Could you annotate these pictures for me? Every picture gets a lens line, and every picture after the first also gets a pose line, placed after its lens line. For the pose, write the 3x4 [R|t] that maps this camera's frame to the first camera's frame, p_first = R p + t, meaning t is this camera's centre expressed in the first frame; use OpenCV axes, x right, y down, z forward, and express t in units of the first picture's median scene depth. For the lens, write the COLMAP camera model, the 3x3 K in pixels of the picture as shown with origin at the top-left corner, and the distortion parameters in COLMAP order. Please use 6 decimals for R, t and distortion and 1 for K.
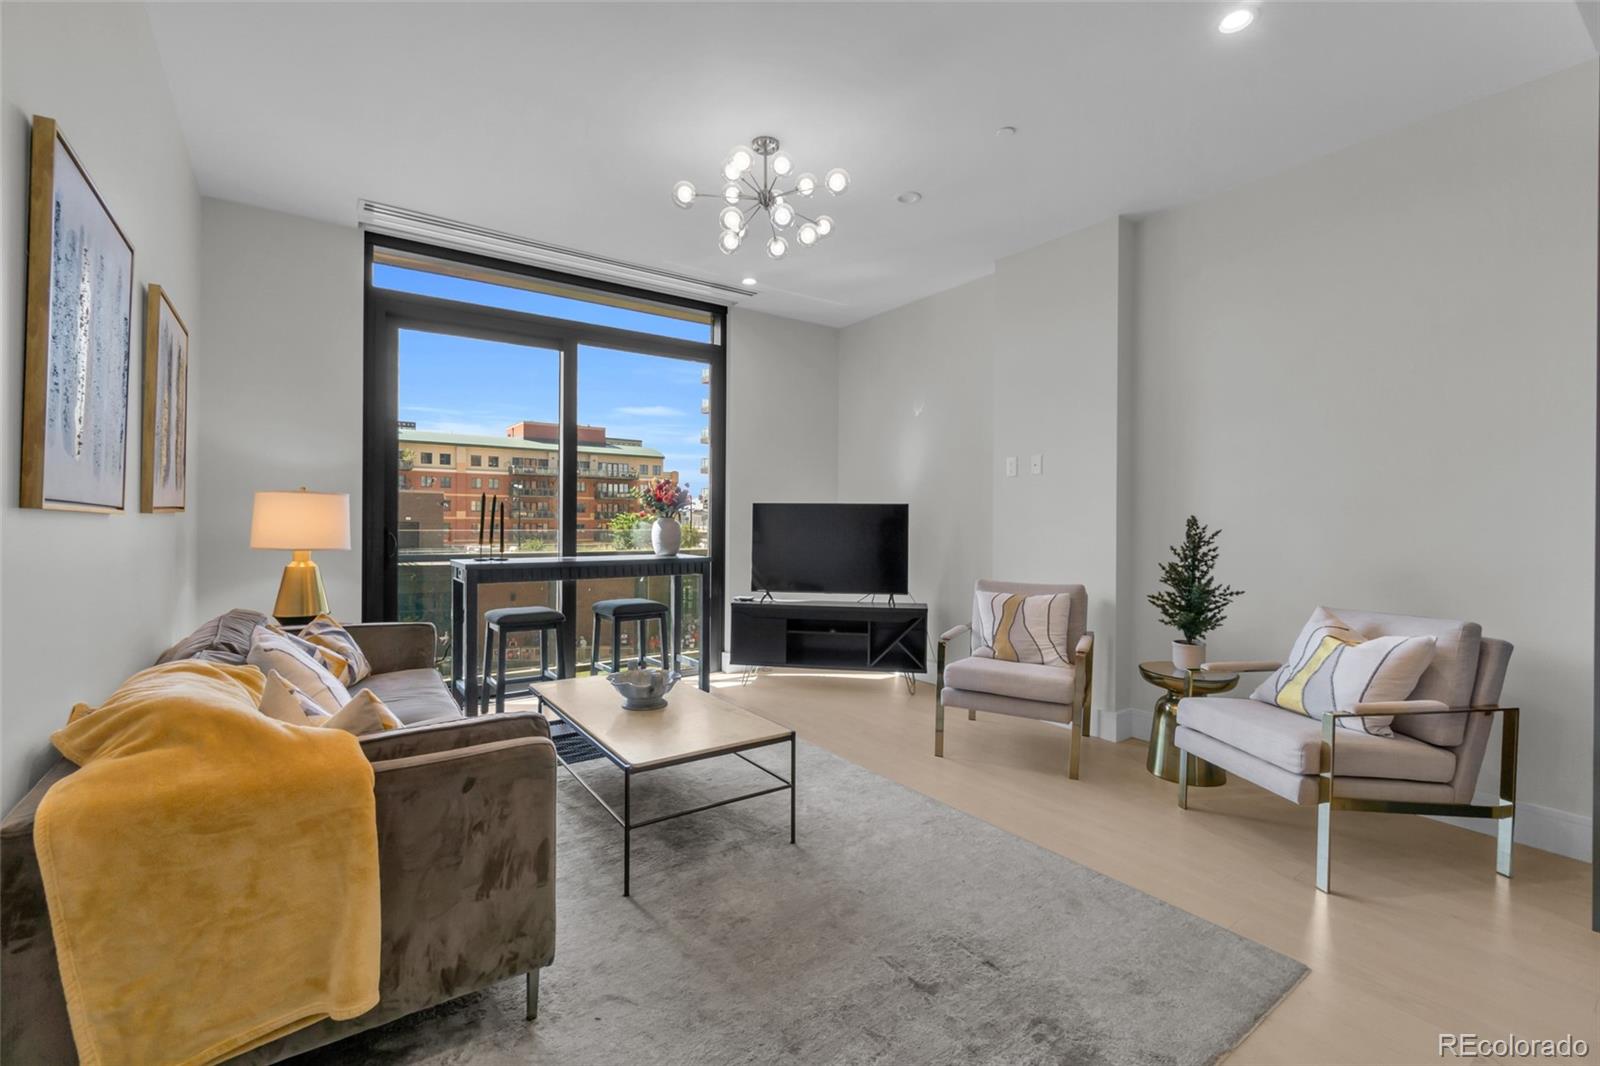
lens RADIAL K [[699.6, 0, 793.6], [0, 699.6, 528.1], [0, 0, 1]] dist [-0.001160, -0.001299]
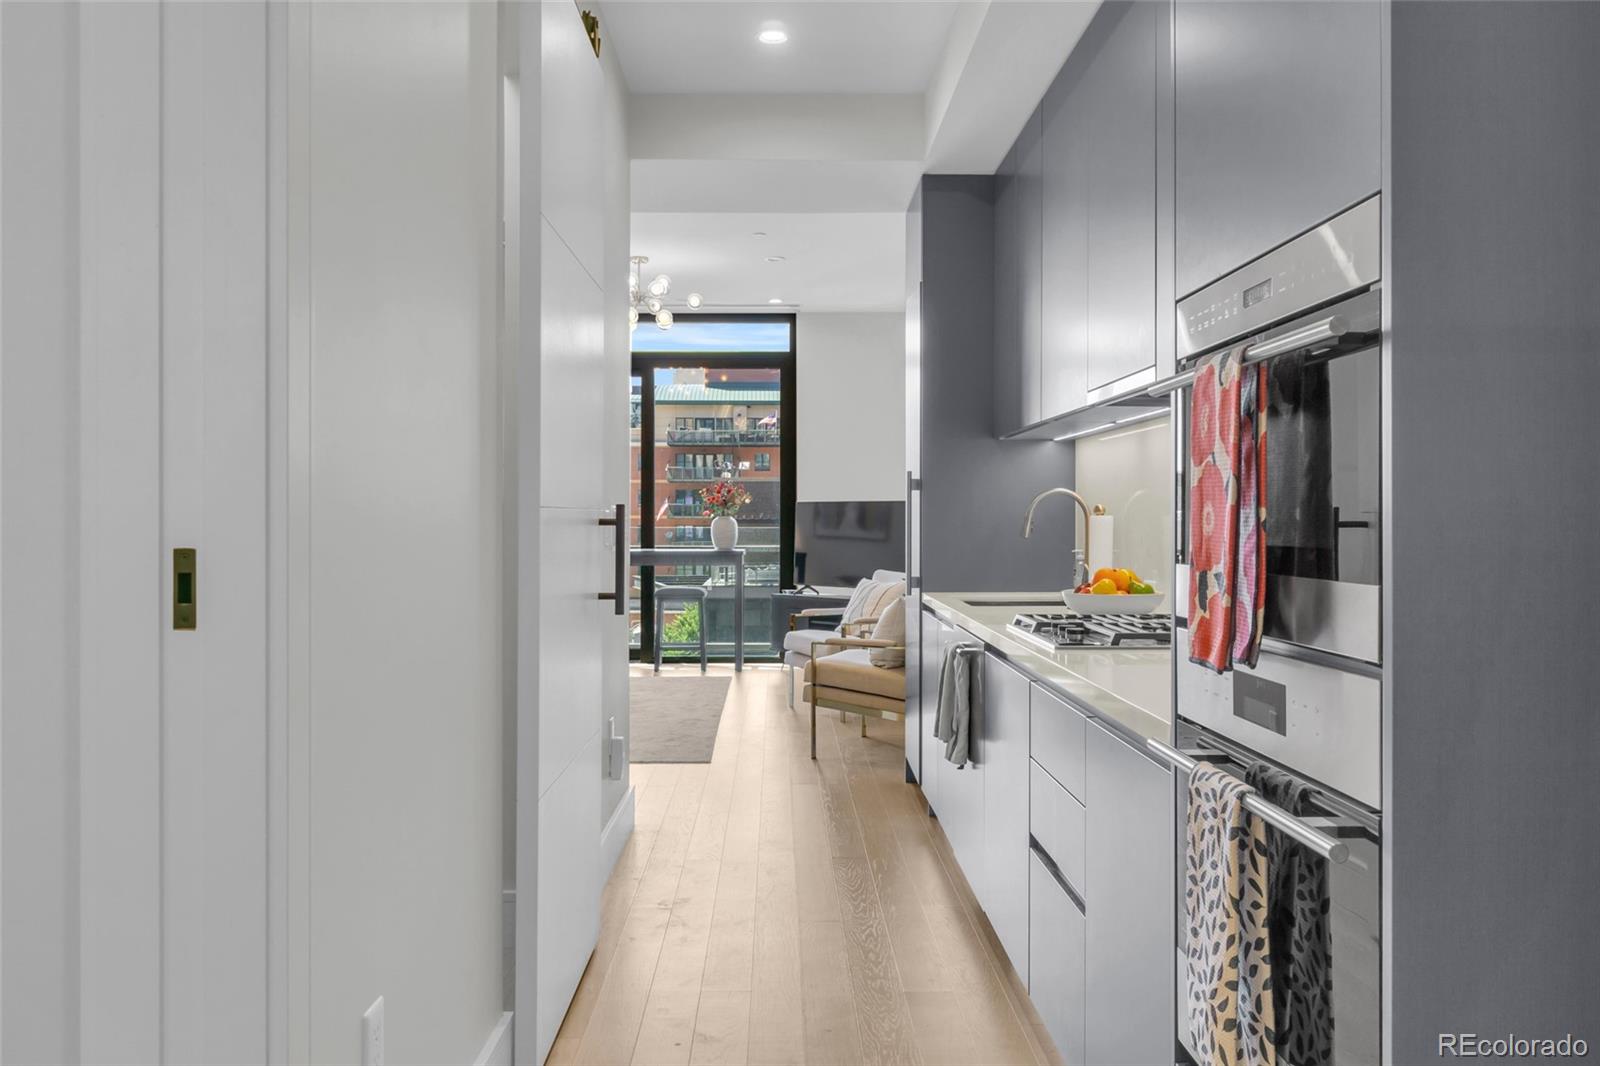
lens RADIAL K [[1242.4, 0, 795.8], [0, 1242.4, 535.1], [0, 0, 1]] dist [-0.002845, 0.002699]
pose [[0.823529, 0.000000, -0.567274, 1.223248], [0.000689, 0.999999, 0.001000, 0.015738], [0.567274, -0.001215, 0.823528, -0.673779]]
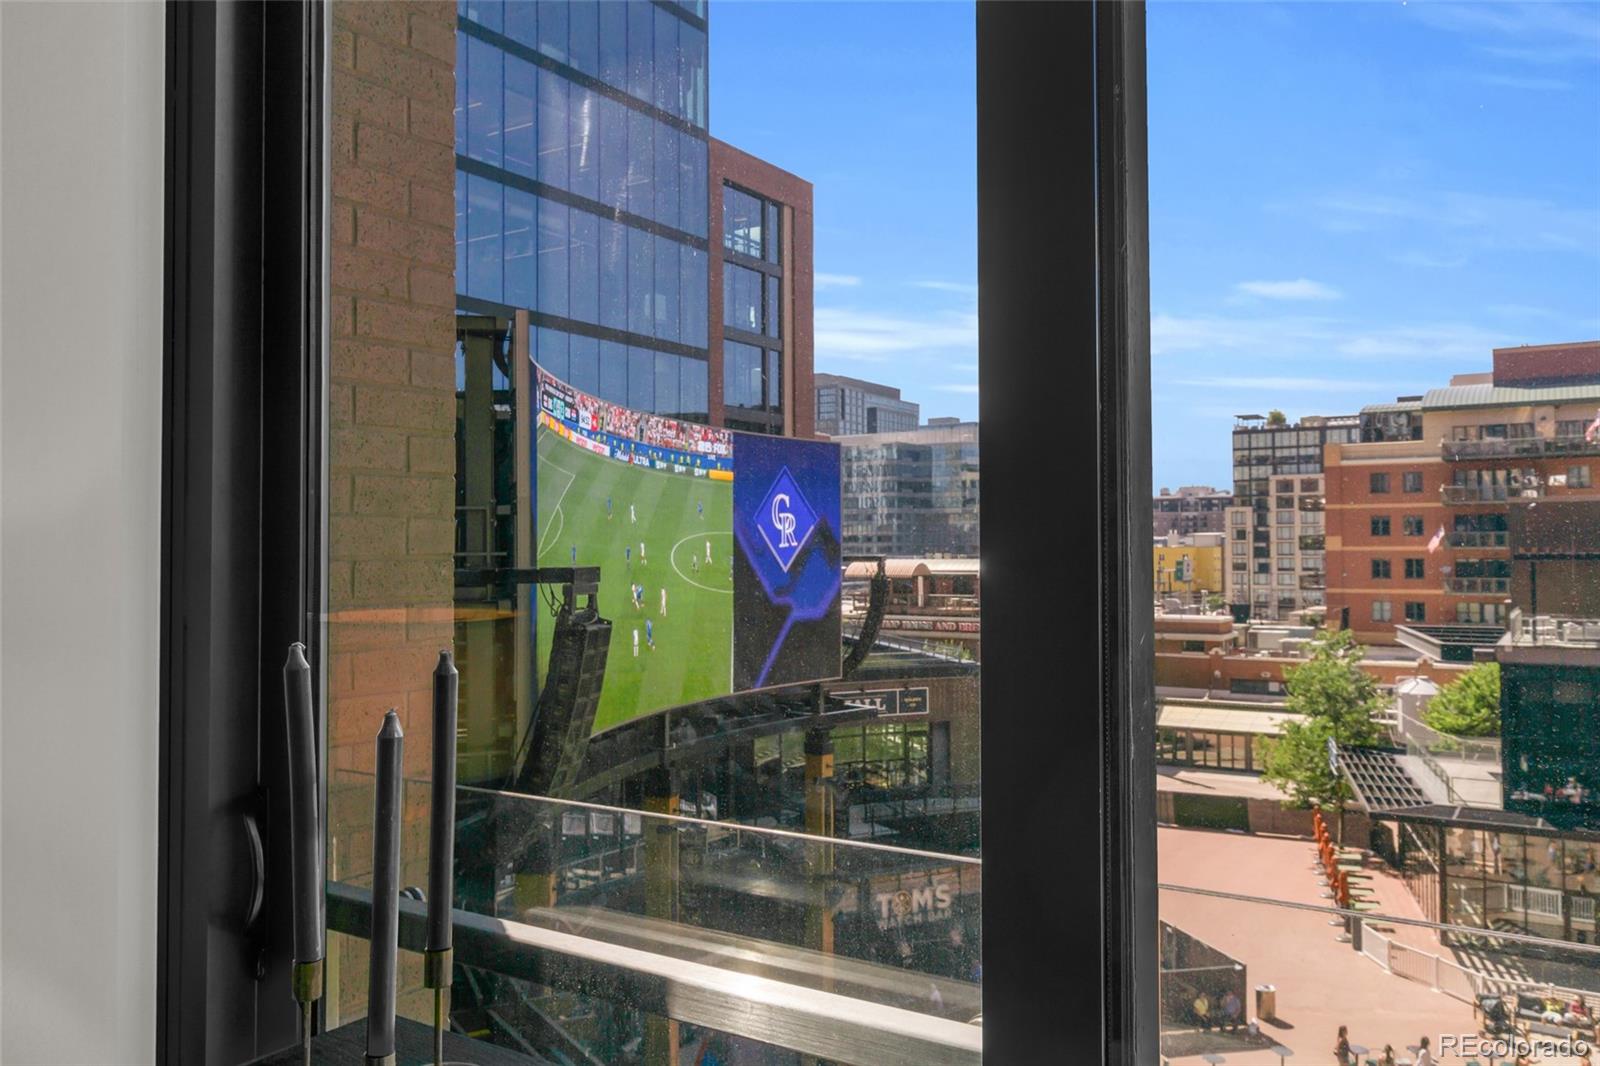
lens RADIAL K [[1267.3, 0, 798.6], [0, 1267.3, 520.6], [0, 0, 1]] dist [0.014911, 0.005994]
pose [[0.384807, -0.032450, -0.922427, -0.118845], [0.000498, 0.999389, -0.034949, -0.064975], [0.922997, 0.012990, 0.384588, 0.938074]]
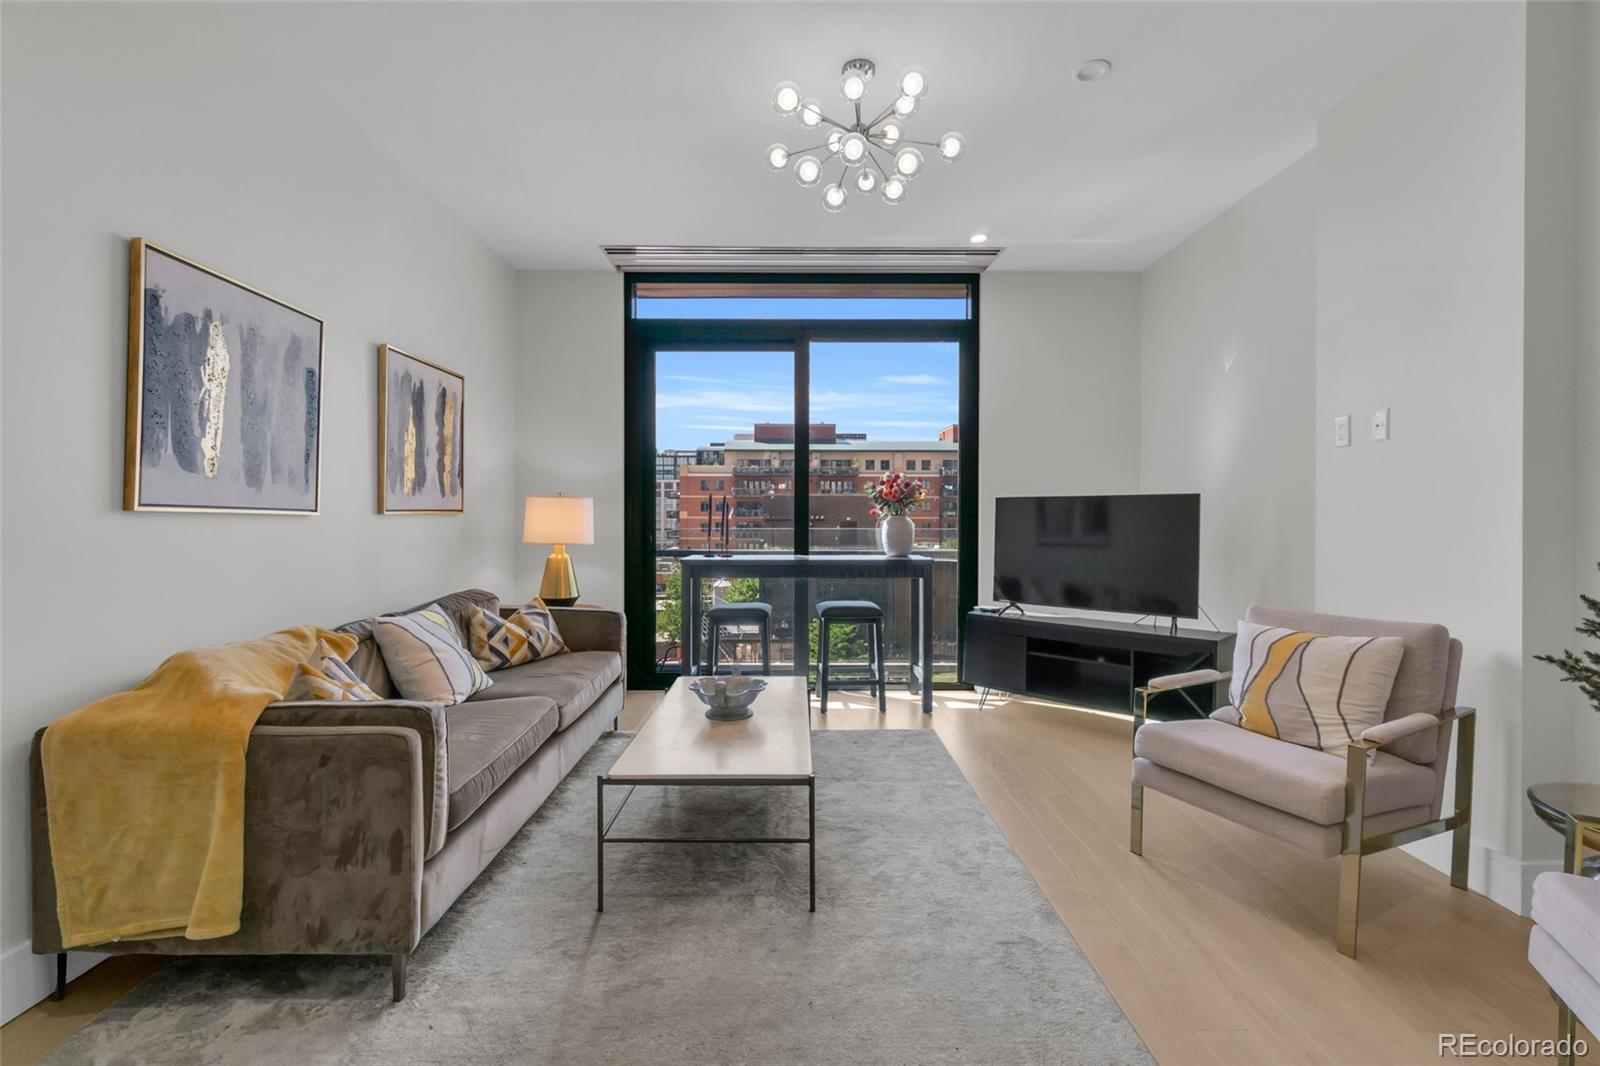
lens RADIAL K [[699.6, 0, 793.8], [0, 699.6, 525.3], [0, 0, 1]] dist [-0.001160, -0.001299]
pose [[0.817657, -0.000075, -0.575705, 0.278180], [-0.001976, 0.999994, -0.002937, 0.001065], [0.575702, 0.003539, 0.817652, 0.196216]]
